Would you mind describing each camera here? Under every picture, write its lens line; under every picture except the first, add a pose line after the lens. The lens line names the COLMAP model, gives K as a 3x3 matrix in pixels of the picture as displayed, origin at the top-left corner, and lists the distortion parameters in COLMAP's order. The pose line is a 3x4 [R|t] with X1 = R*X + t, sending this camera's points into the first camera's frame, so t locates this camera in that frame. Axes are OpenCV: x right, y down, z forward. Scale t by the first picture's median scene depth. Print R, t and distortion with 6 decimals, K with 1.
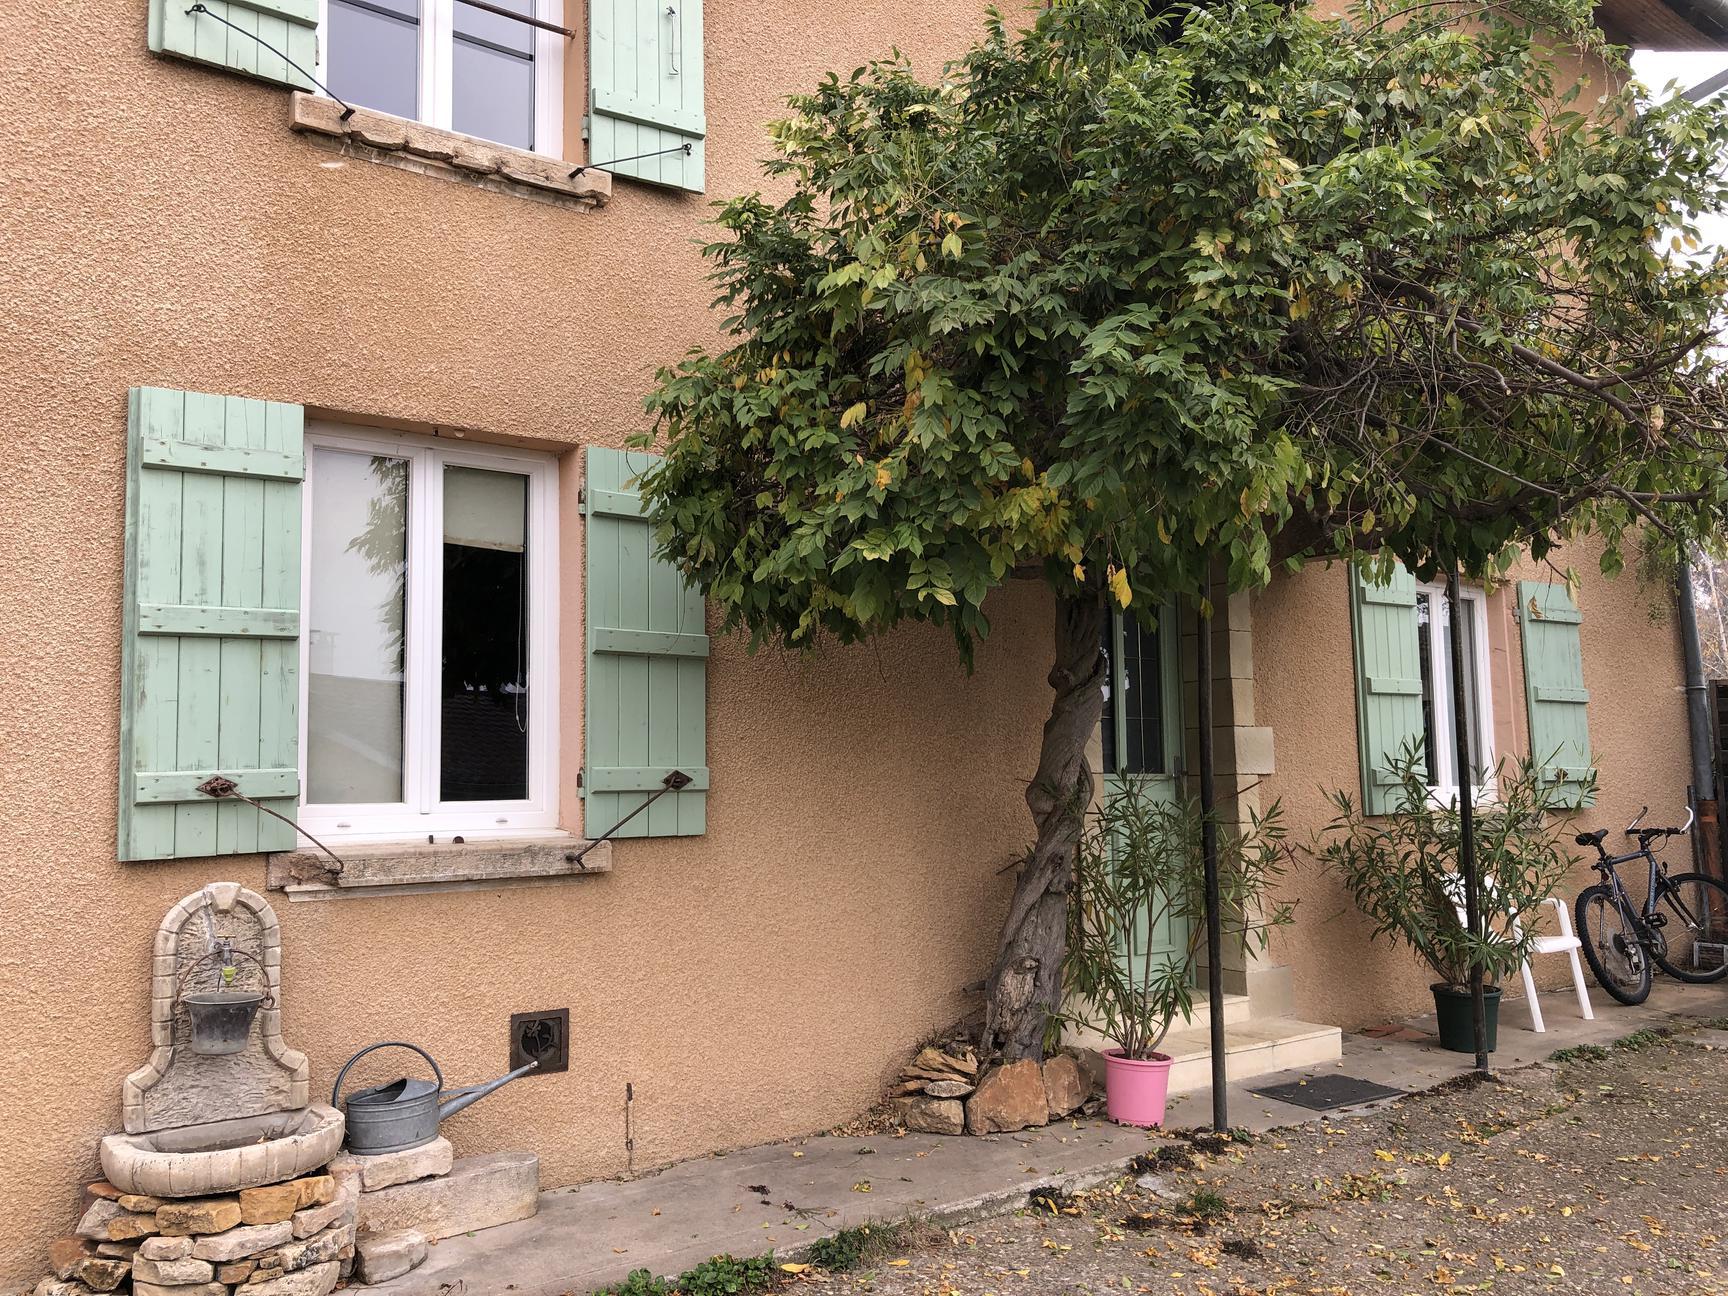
lens RADIAL K [[1434.0, 0, 864.0], [0, 1434.0, 648.0], [0, 0, 1]] dist [0.012538, 0.003082]
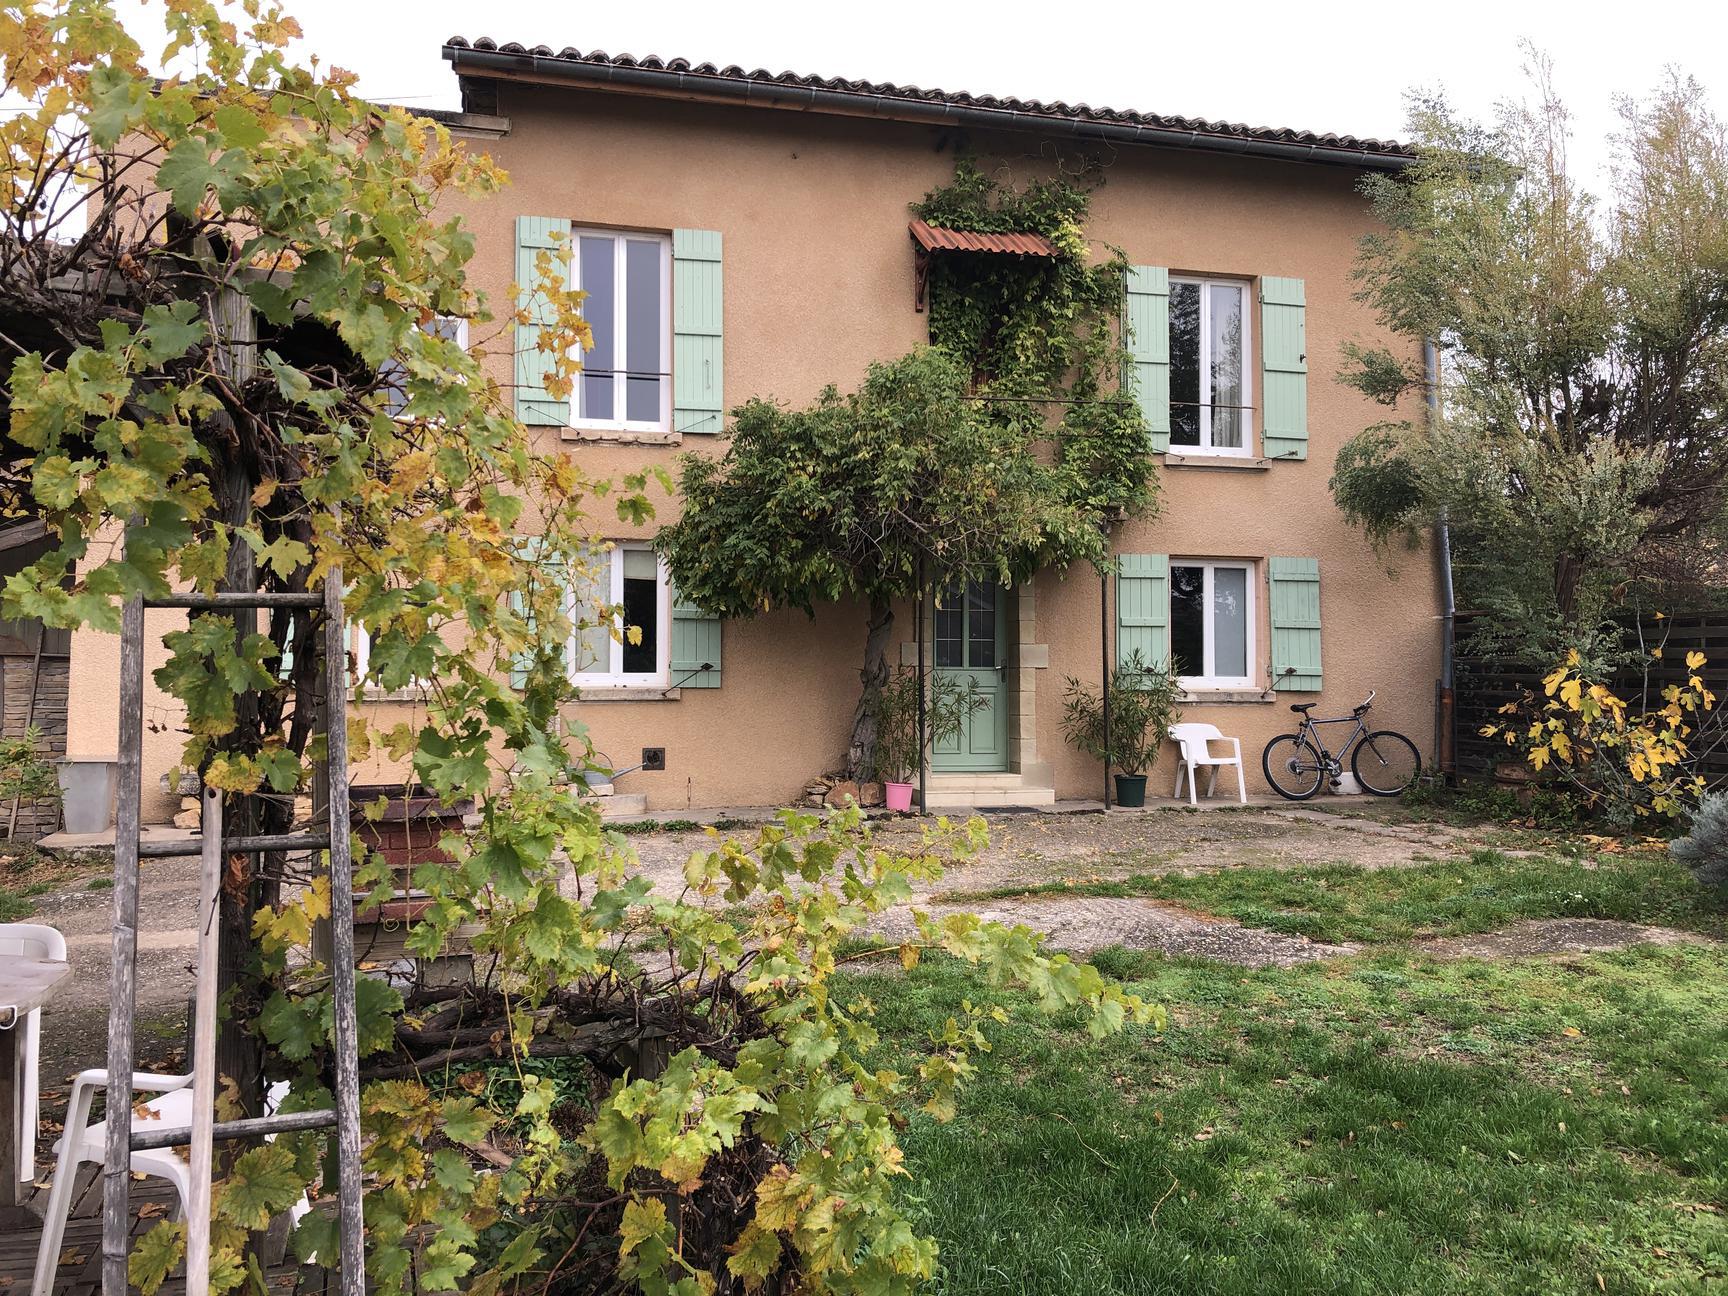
lens RADIAL K [[1434.0, 0, 864.0], [0, 1434.0, 648.0], [0, 0, 1]] dist [0.012538, 0.003082]
pose [[0.924905, 0.013951, -0.379943, 1.198076], [0.017551, 0.996694, 0.079323, -0.153312], [0.379794, -0.080034, 0.921602, -1.386312]]
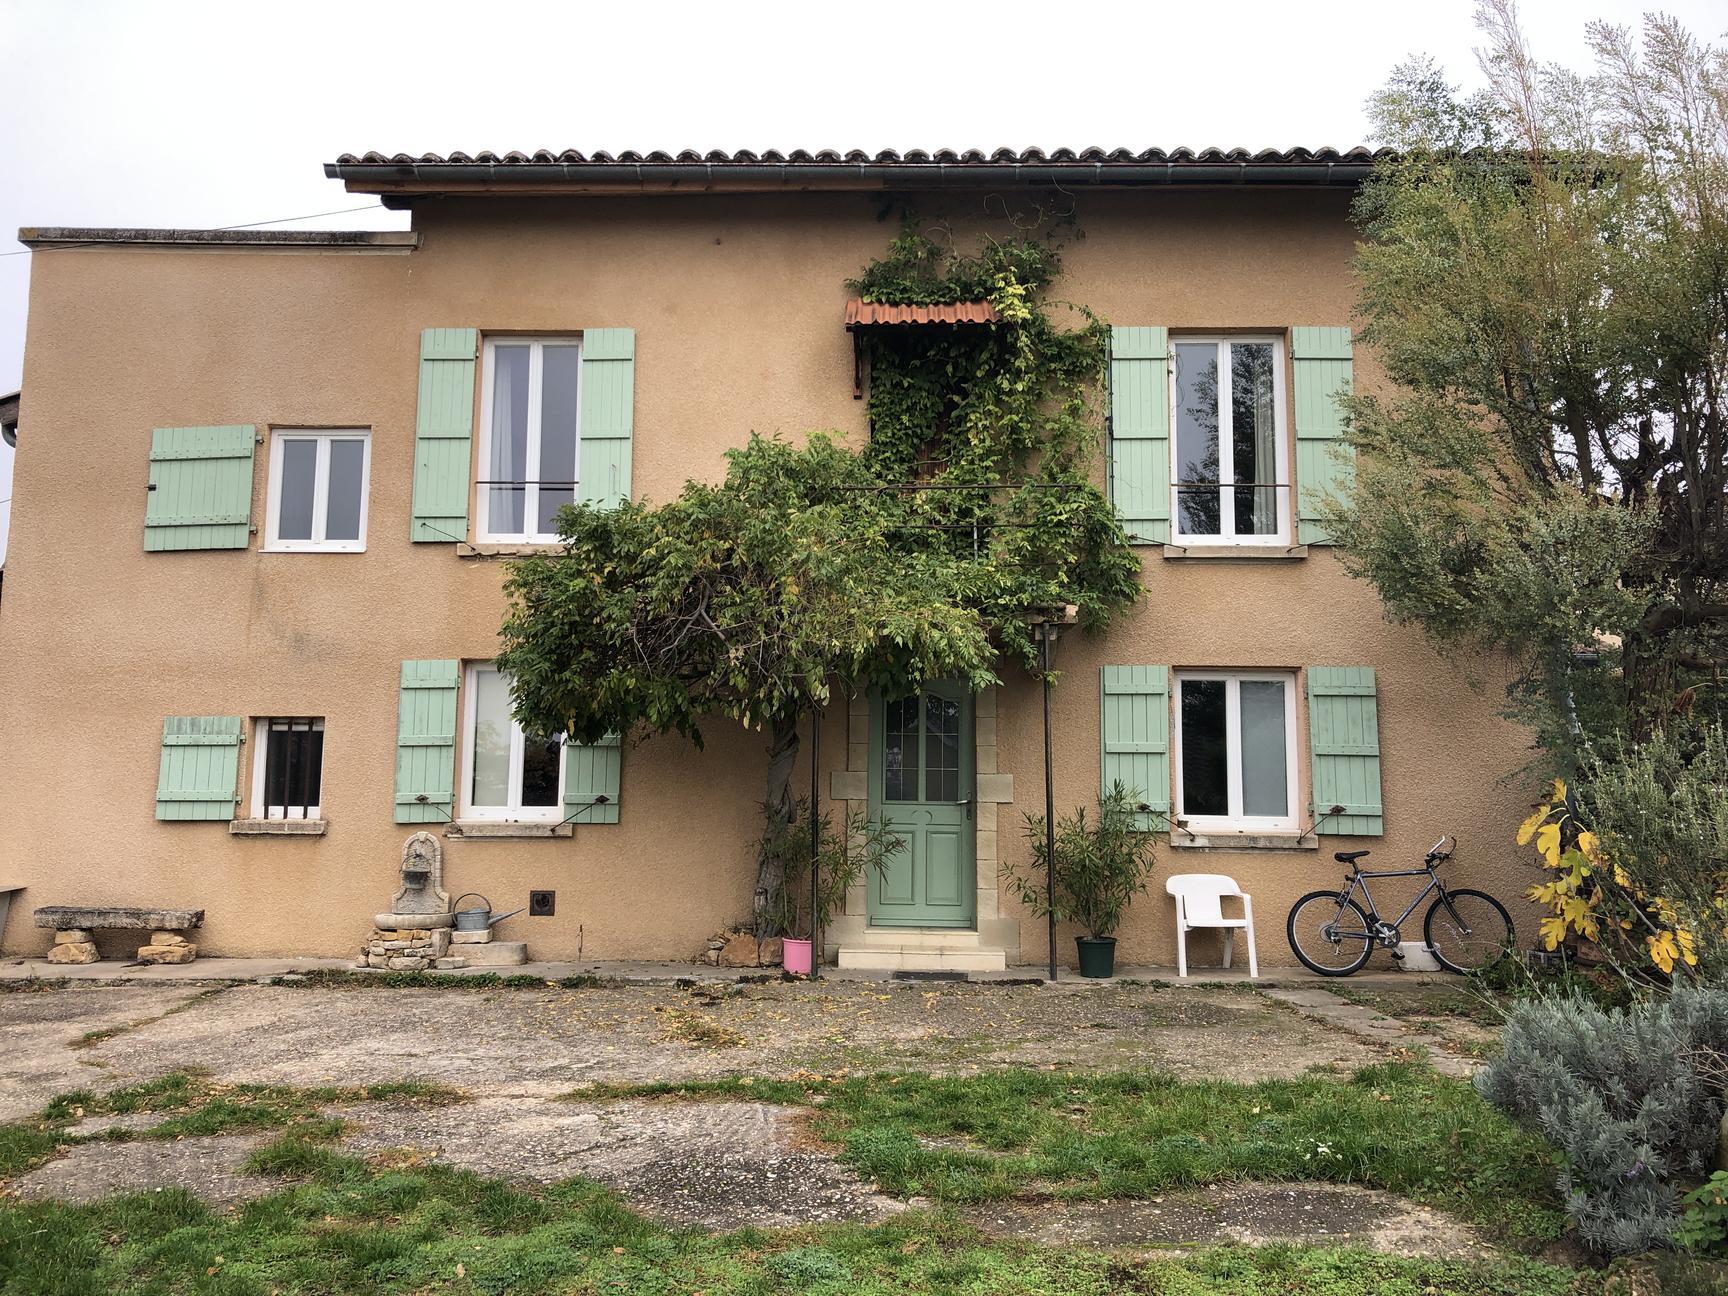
lens RADIAL K [[1421.5, 0, 864.0], [0, 1421.5, 648.0], [0, 0, 1]] dist [0.031875, -0.007511]
pose [[0.778932, -0.045680, -0.625443, 1.777821], [0.037822, 0.998950, -0.025855, -0.085026], [0.625967, -0.003516, 0.779841, -0.589117]]
